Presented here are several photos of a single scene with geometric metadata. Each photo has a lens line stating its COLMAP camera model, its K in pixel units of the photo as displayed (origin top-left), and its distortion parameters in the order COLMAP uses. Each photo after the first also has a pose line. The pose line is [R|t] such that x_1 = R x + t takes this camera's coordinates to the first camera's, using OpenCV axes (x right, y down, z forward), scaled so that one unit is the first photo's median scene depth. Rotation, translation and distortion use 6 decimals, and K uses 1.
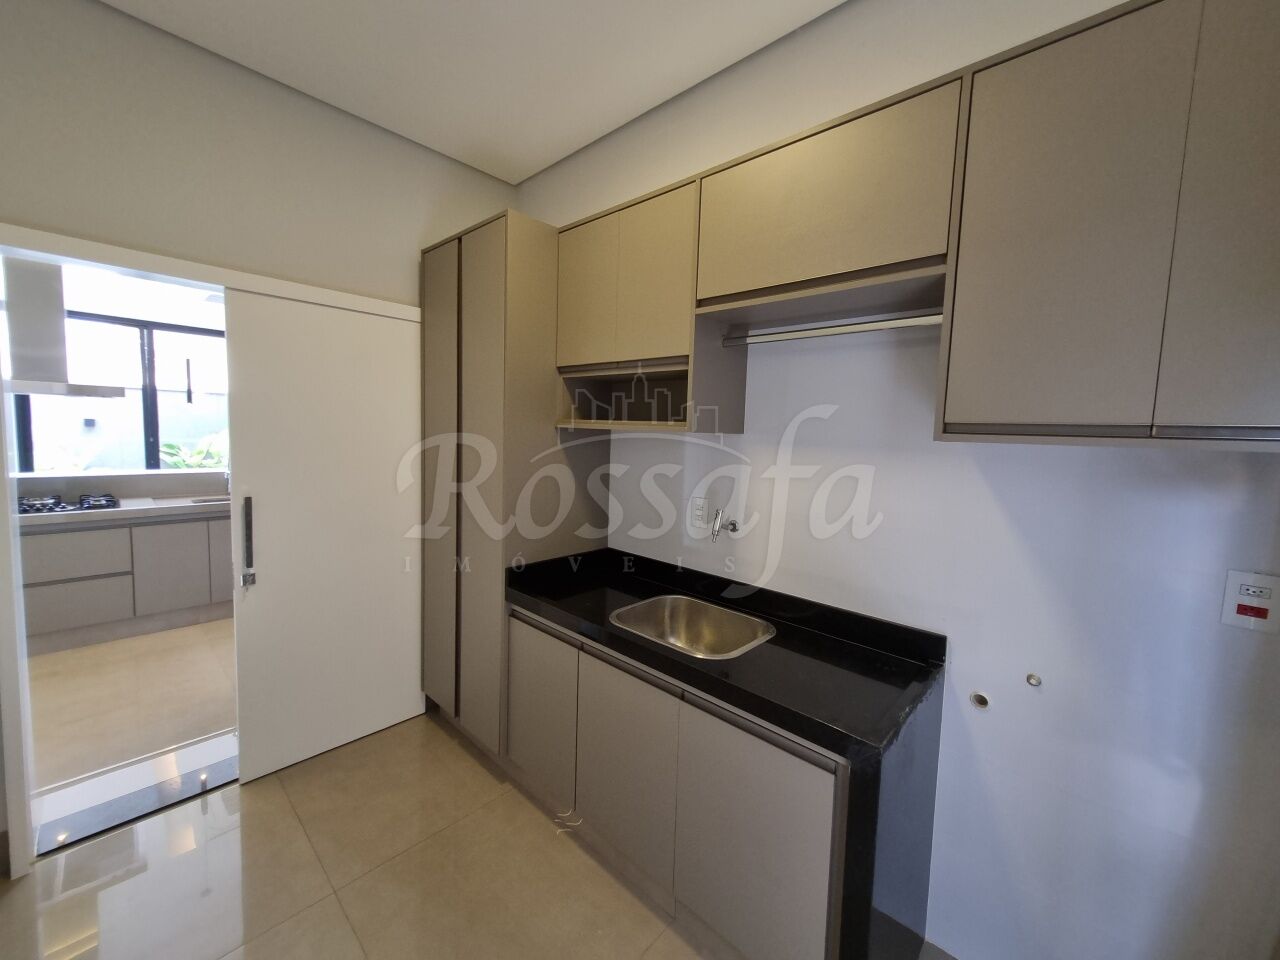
lens RADIAL K [[503.2, 0, 642.6], [0, 503.2, 469.9], [0, 0, 1]] dist [0.013998, -0.000512]
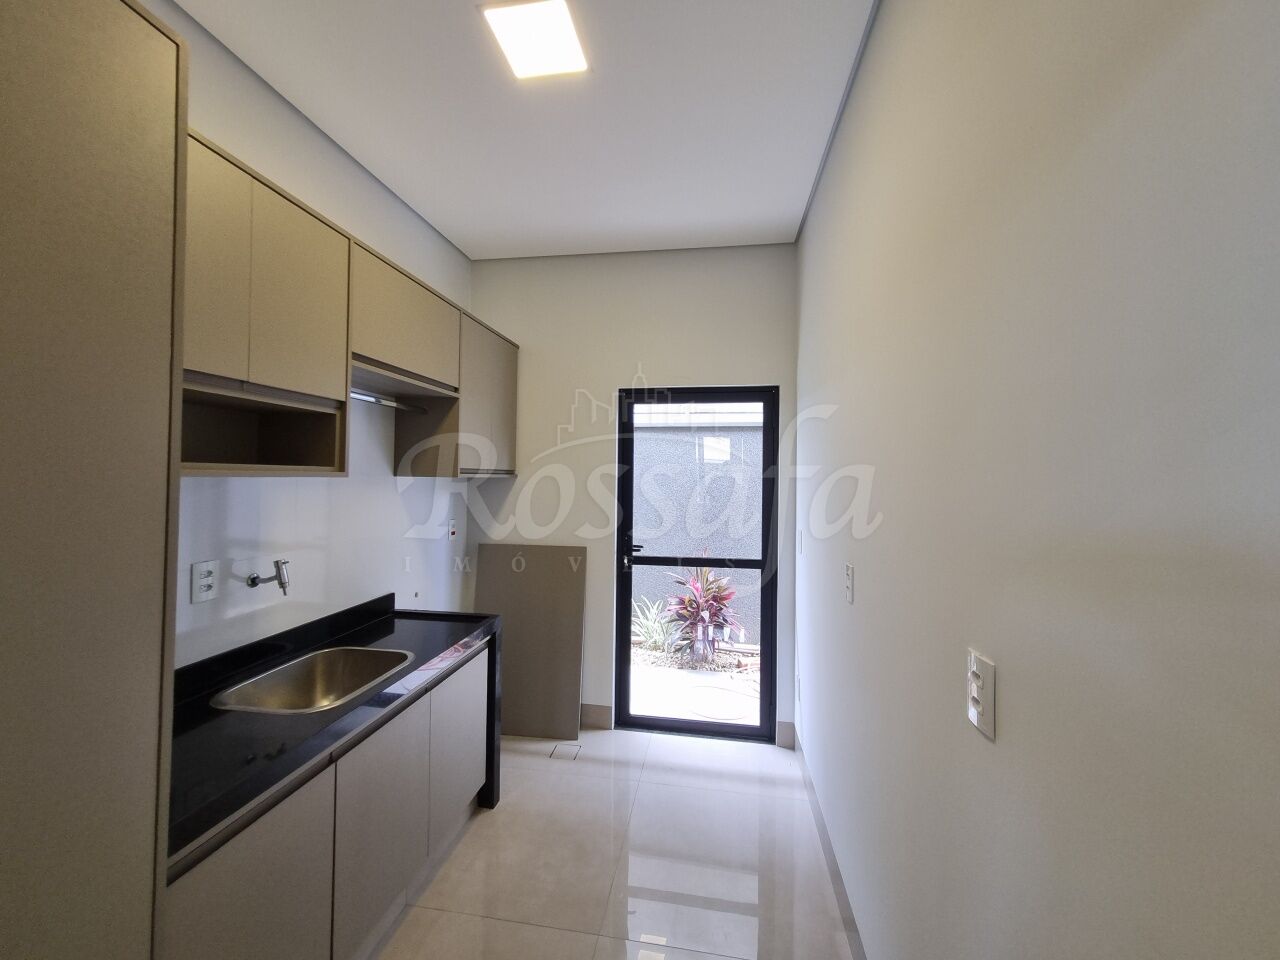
lens RADIAL K [[503.2, 0, 642.6], [0, 503.2, 469.9], [0, 0, 1]] dist [0.013998, -0.000512]
pose [[-0.557025, -0.032440, 0.829862, -1.038996], [0.029218, 0.997853, 0.058619, -0.125567], [-0.829982, 0.056899, -0.554881, 1.017381]]
